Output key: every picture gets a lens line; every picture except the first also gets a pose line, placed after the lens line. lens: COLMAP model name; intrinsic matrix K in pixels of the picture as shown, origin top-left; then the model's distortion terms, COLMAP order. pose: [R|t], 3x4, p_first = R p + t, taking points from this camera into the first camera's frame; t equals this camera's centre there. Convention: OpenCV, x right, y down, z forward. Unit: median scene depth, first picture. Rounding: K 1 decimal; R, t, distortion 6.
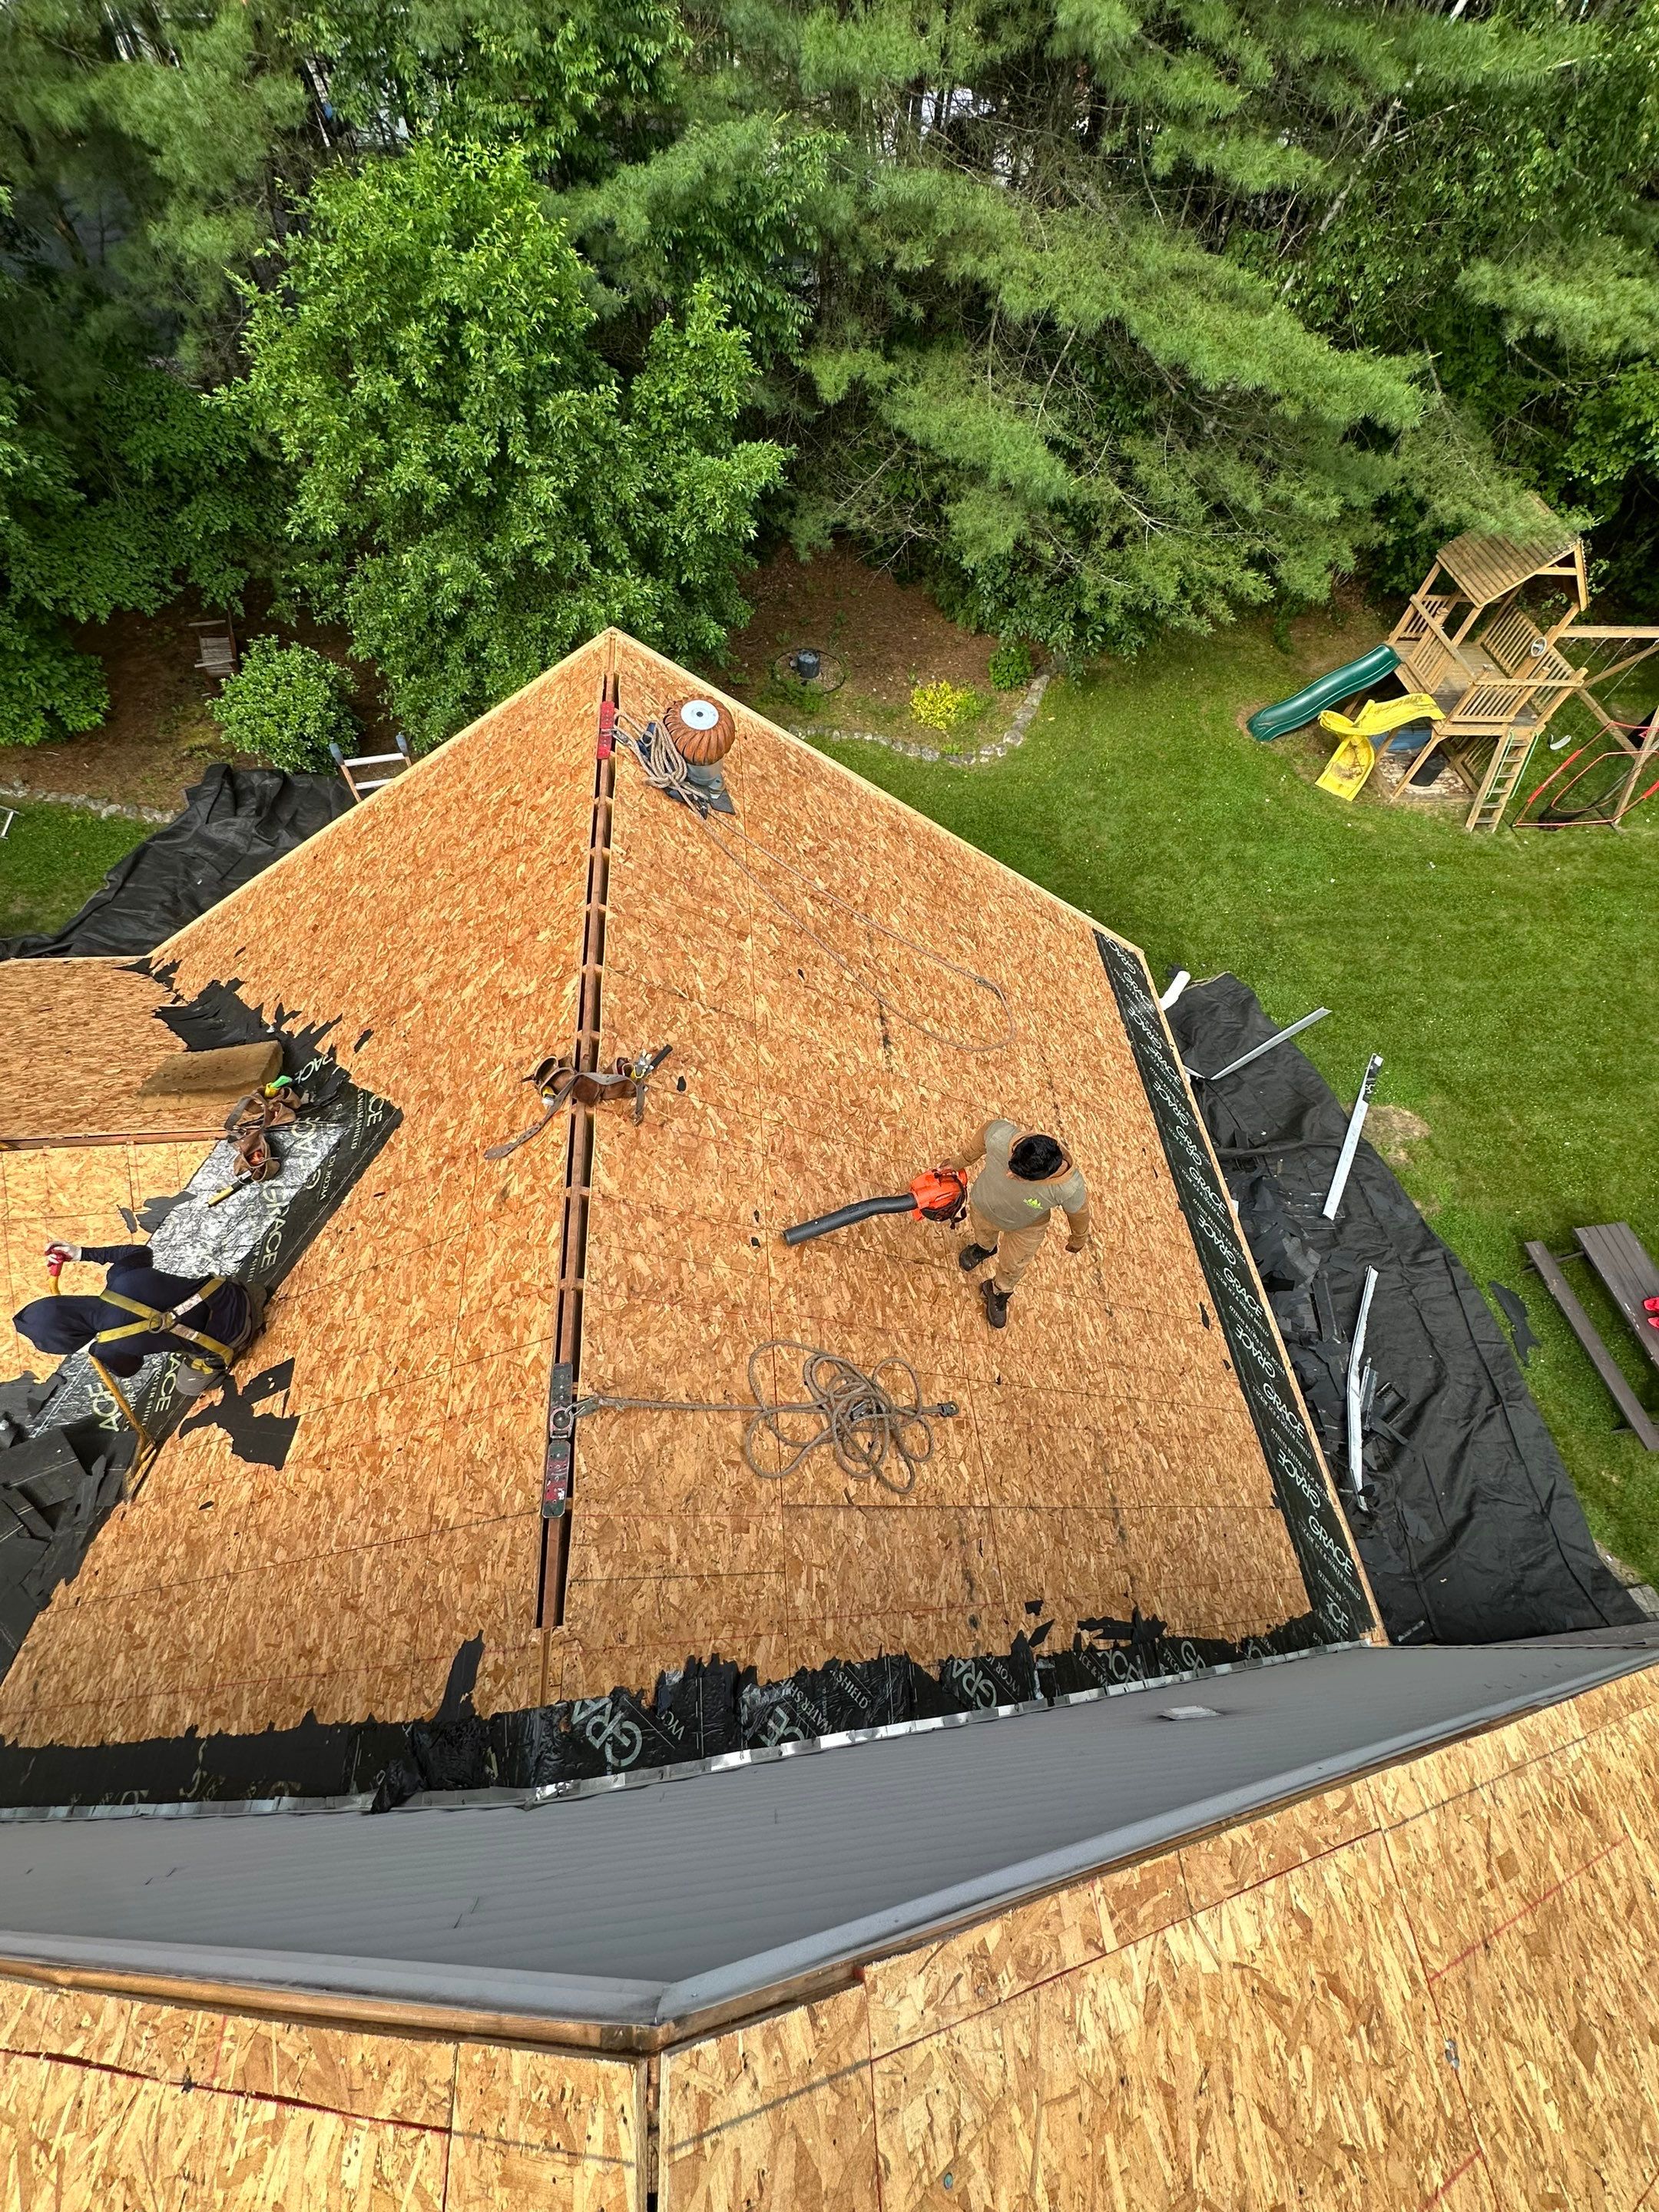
lens RADIAL K [[884.5, 0, 834.1], [0, 884.5, 1109.6], [0, 0, 1]] dist [-0.001604, -0.000093]
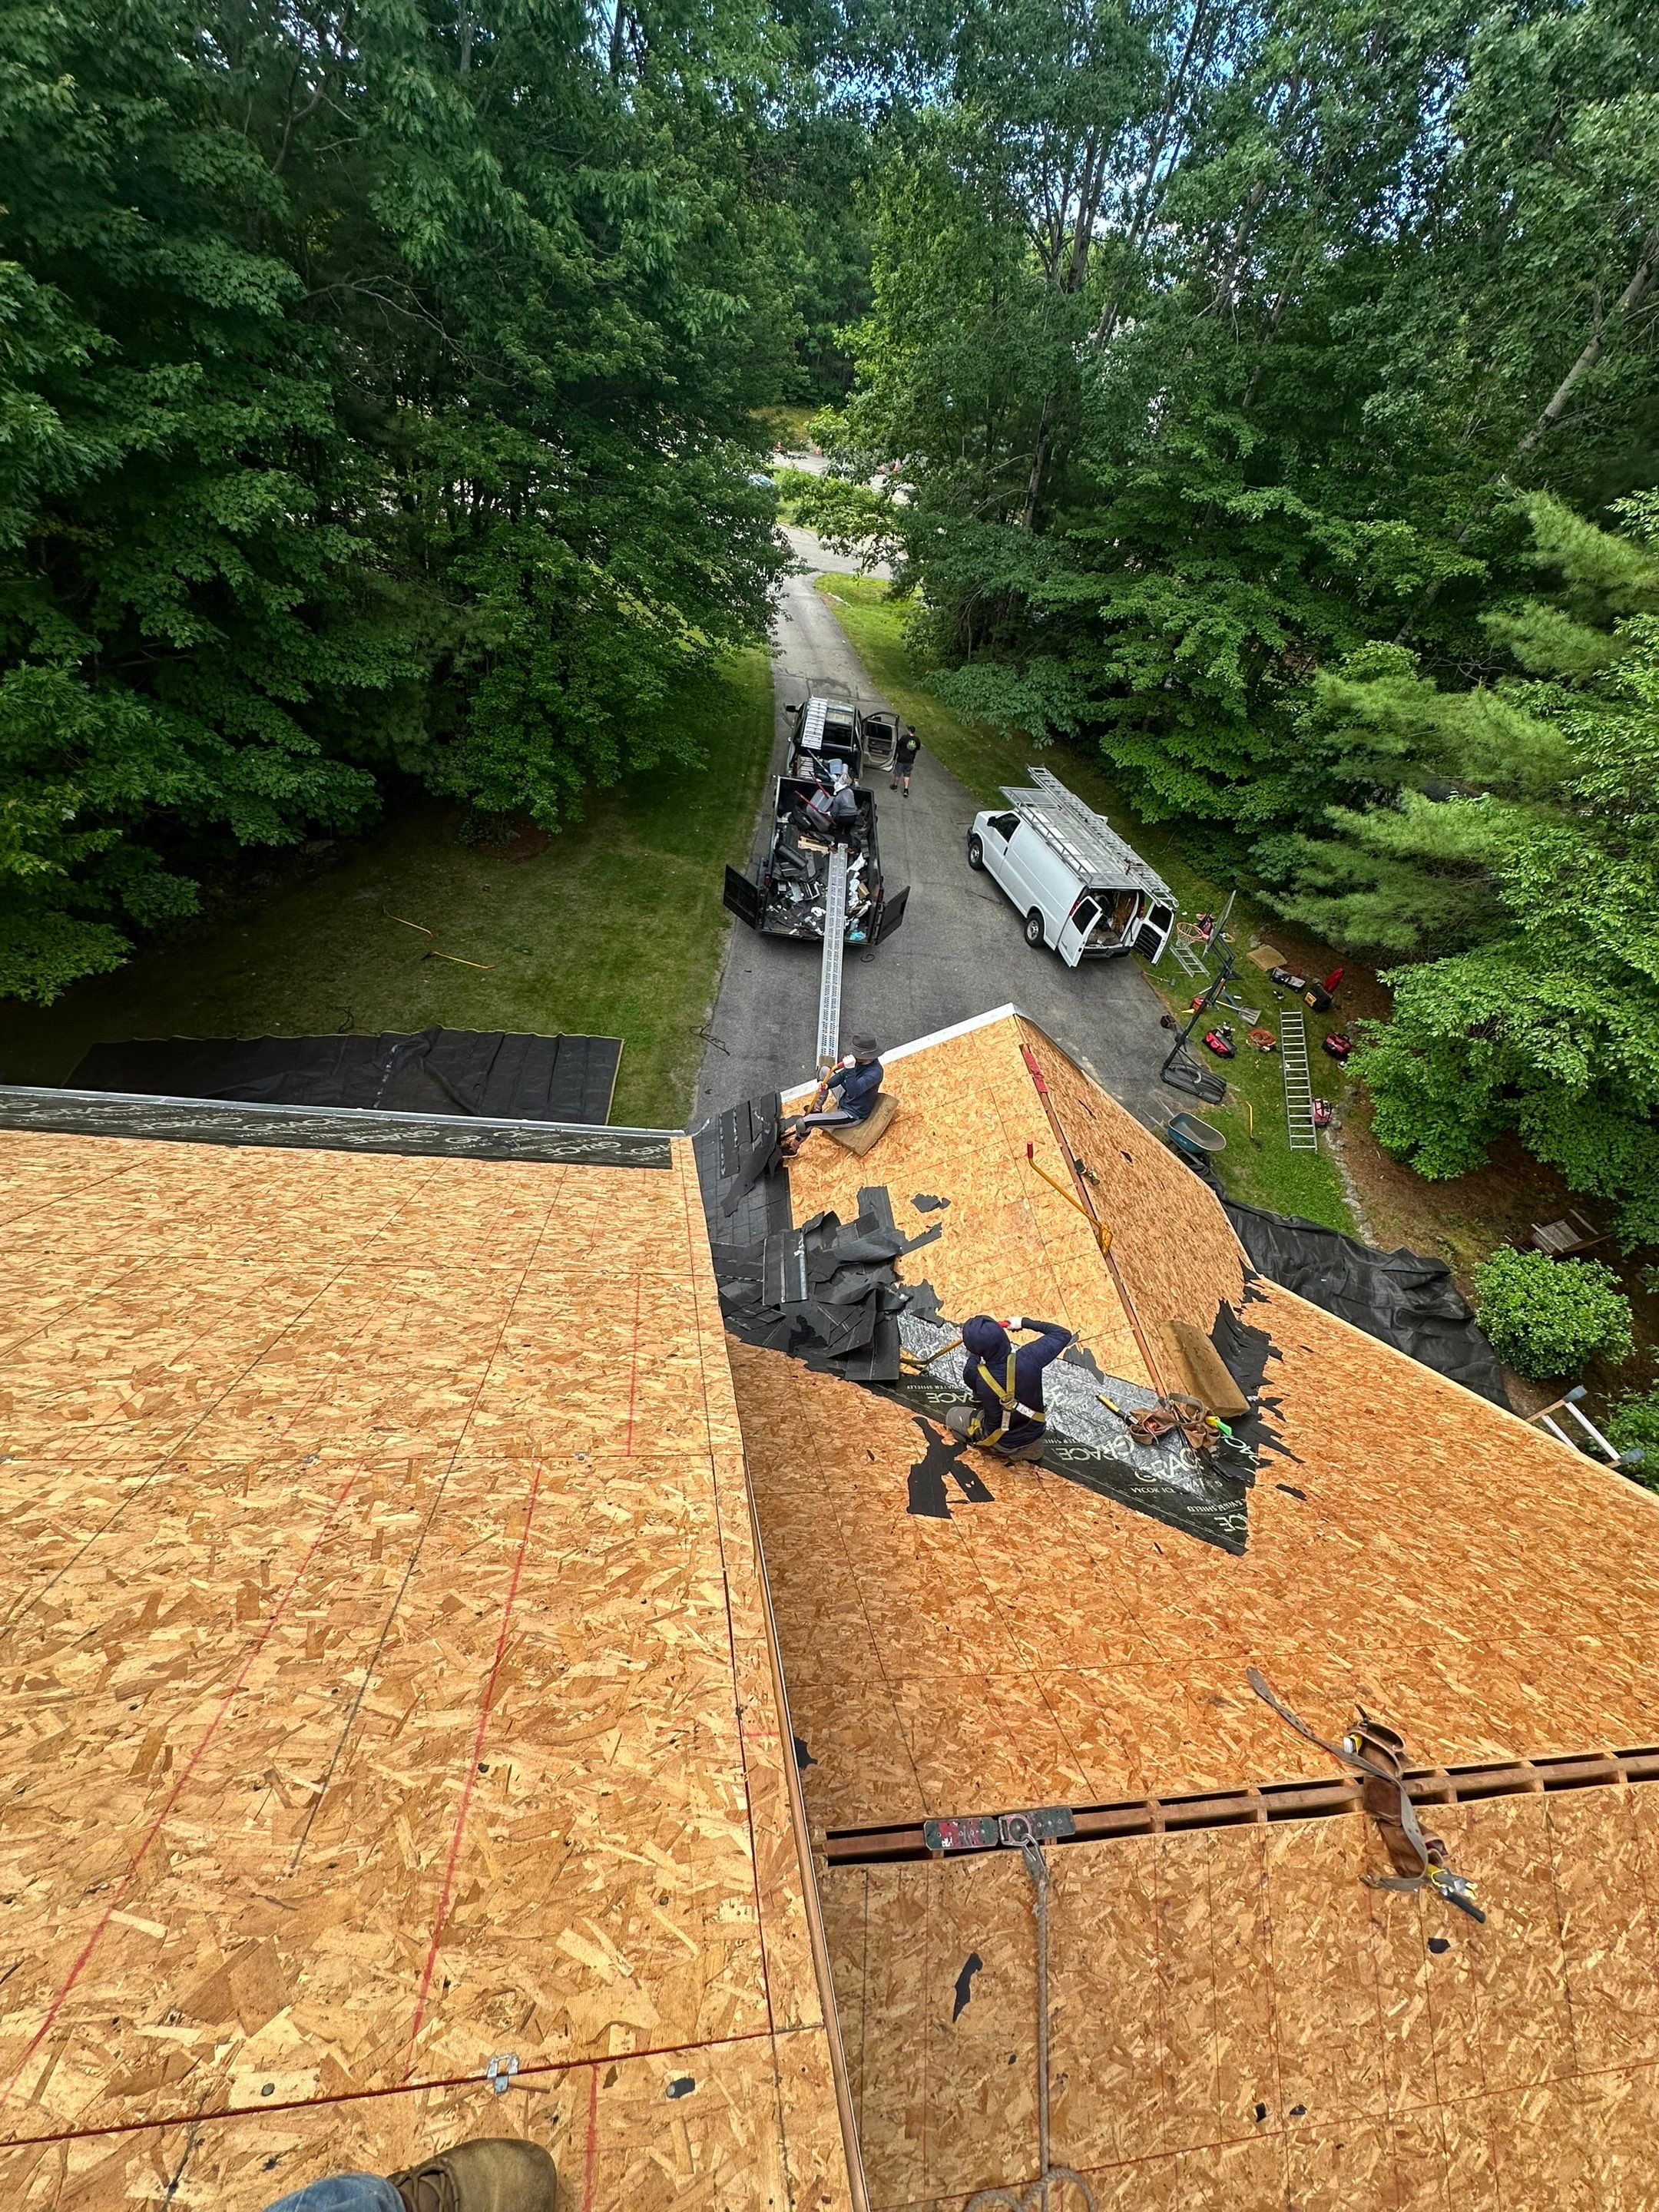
lens RADIAL K [[885.2, 0, 832.7], [0, 885.2, 1106.2], [0, 0, 1]] dist [-0.003485, 0.000898]
pose [[0.019096, 0.638617, -0.769287, -0.060579], [-0.938226, 0.277329, 0.206933, 0.093952], [0.345496, 0.717814, 0.604463, -0.111951]]
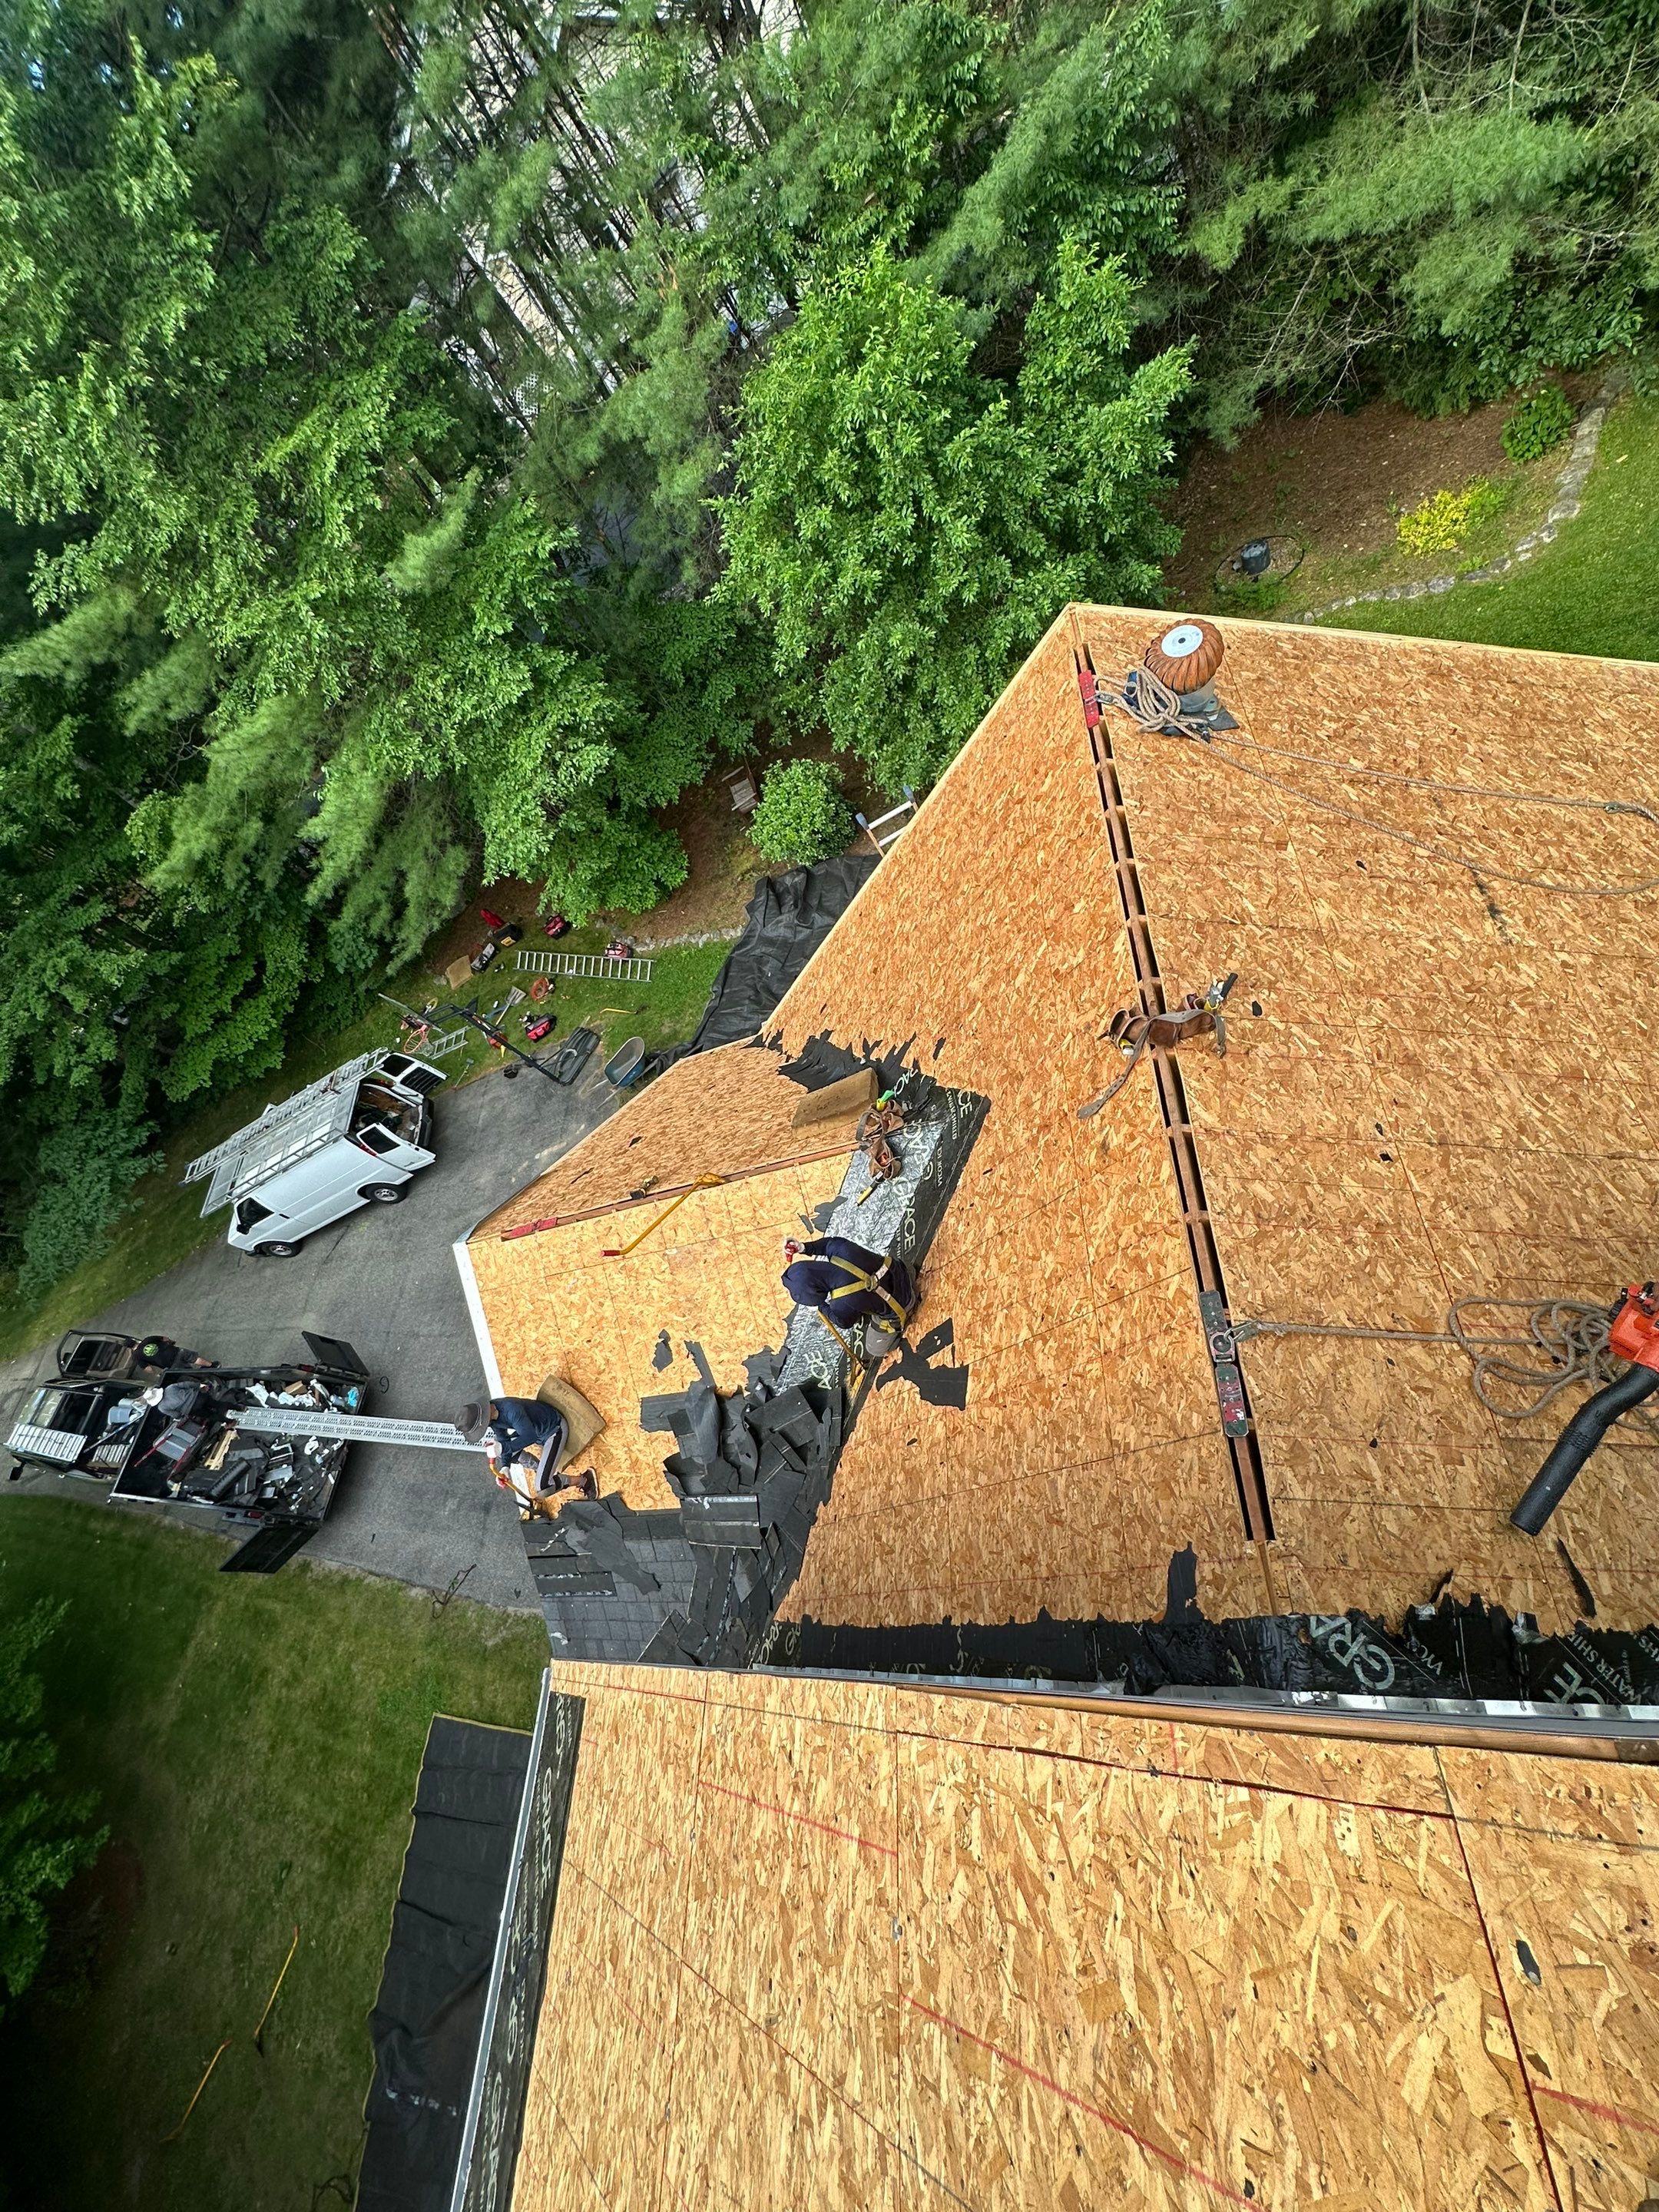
lens RADIAL K [[885.2, 0, 832.7], [0, 885.2, 1106.2], [0, 0, 1]] dist [-0.003485, 0.000898]
pose [[0.826568, -0.190547, -0.529600, -0.061792], [0.189883, 0.980191, -0.056308, 0.039345], [0.529839, -0.054019, 0.846376, -0.055552]]
